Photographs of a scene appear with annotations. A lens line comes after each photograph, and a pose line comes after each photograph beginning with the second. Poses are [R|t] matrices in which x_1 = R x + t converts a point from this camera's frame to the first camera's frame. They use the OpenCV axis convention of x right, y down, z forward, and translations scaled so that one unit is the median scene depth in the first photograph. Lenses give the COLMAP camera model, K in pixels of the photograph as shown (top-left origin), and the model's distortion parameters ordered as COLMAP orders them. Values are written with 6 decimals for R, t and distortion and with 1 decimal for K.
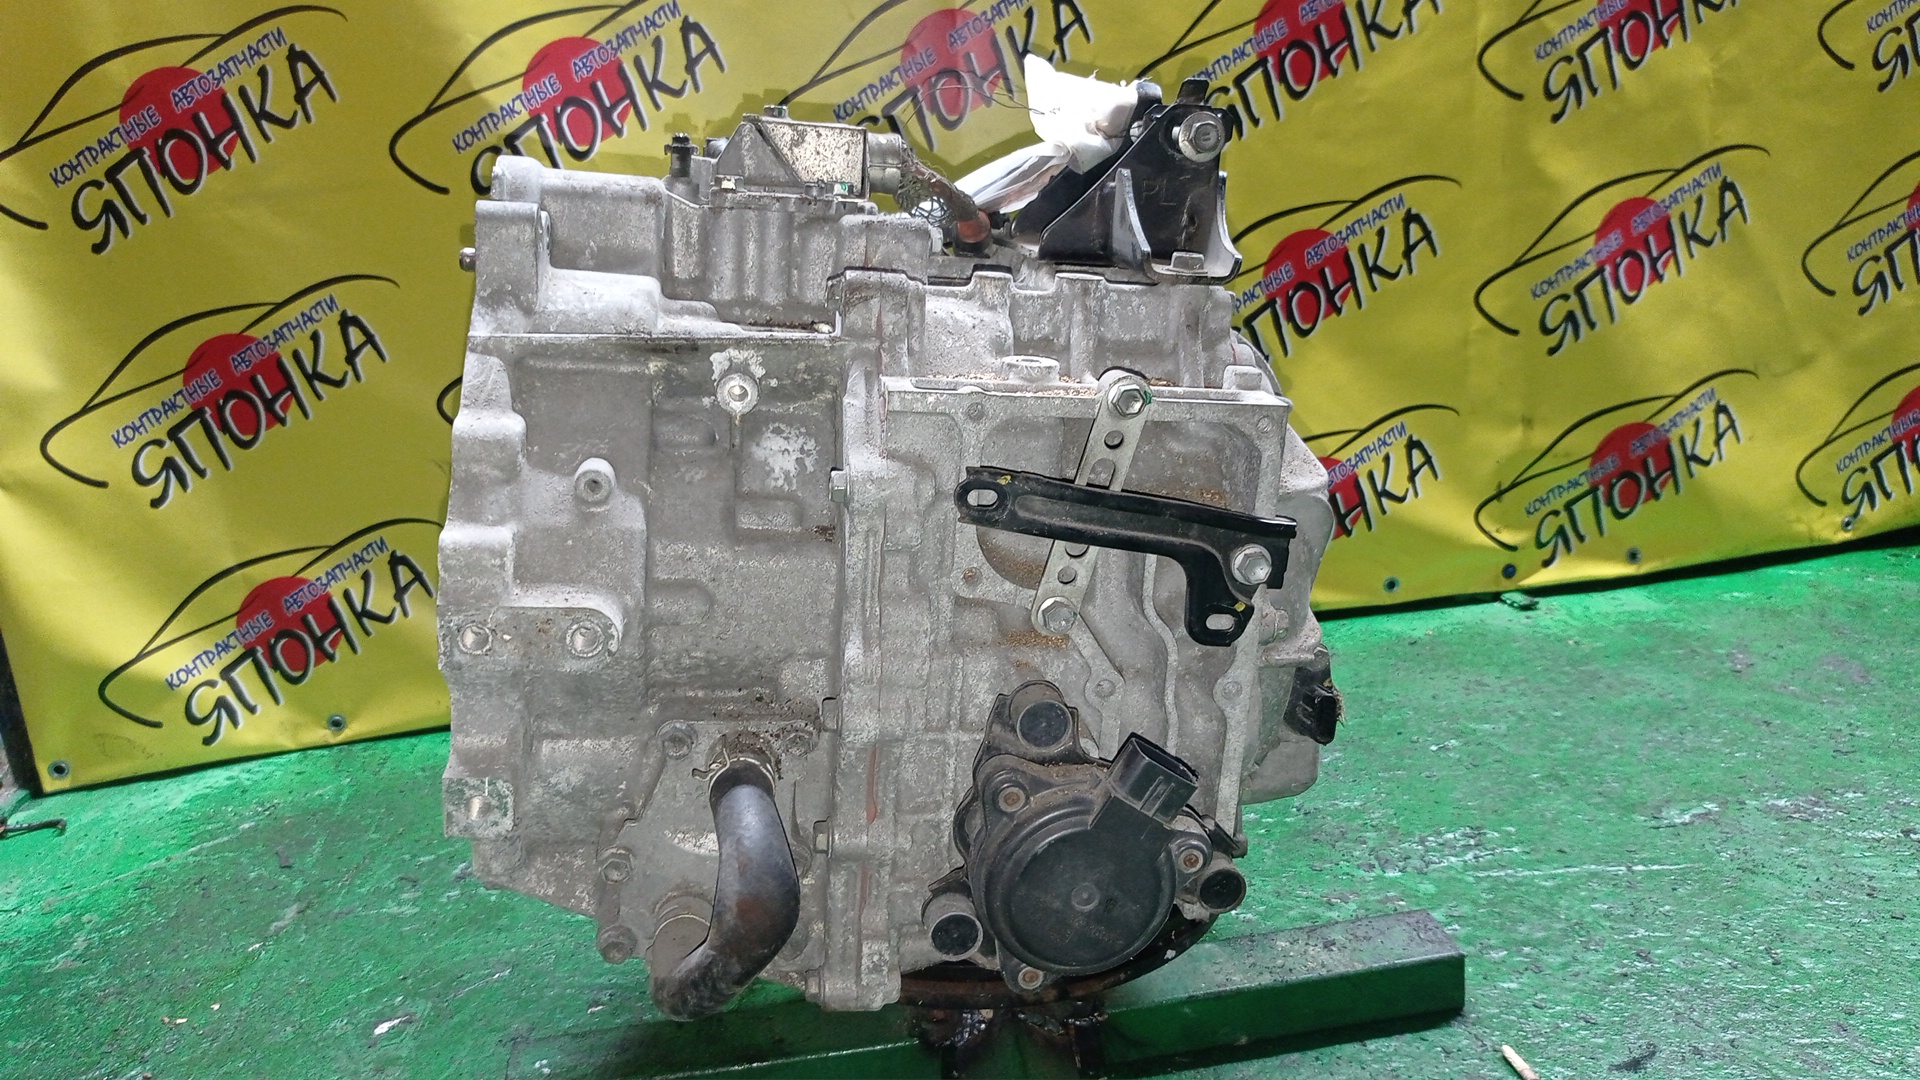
lens RADIAL K [[1591.6, 0, 993.6], [0, 1591.6, 514.3], [0, 0, 1]] dist [0.007413, -0.001428]
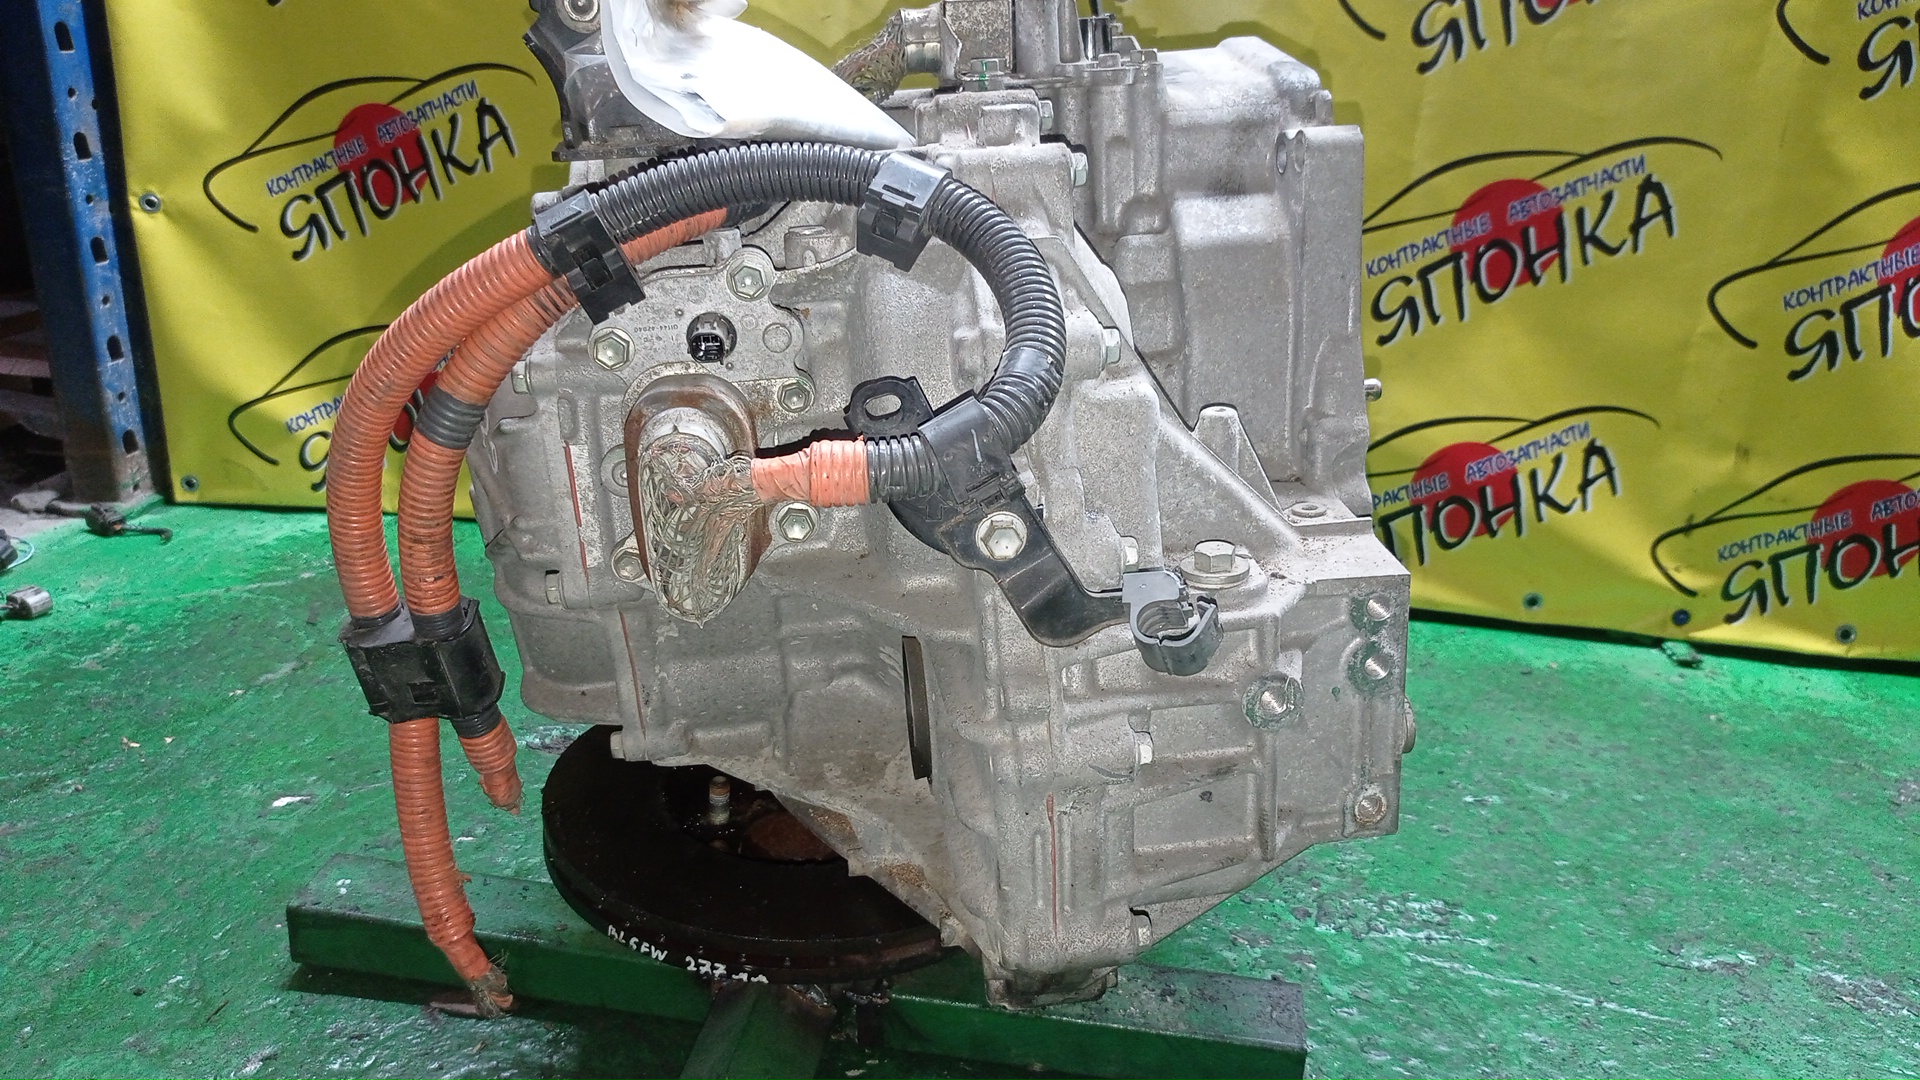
lens RADIAL K [[1589.6, 0, 960.0], [0, 1589.6, 540.0], [0, 0, 1]] dist [0.000039, 0.017712]
pose [[0.946282, 0.222790, -0.234341, 0.158751], [-0.196445, 0.971776, 0.130620, -0.043558], [0.256828, -0.077568, 0.963339, 0.084326]]
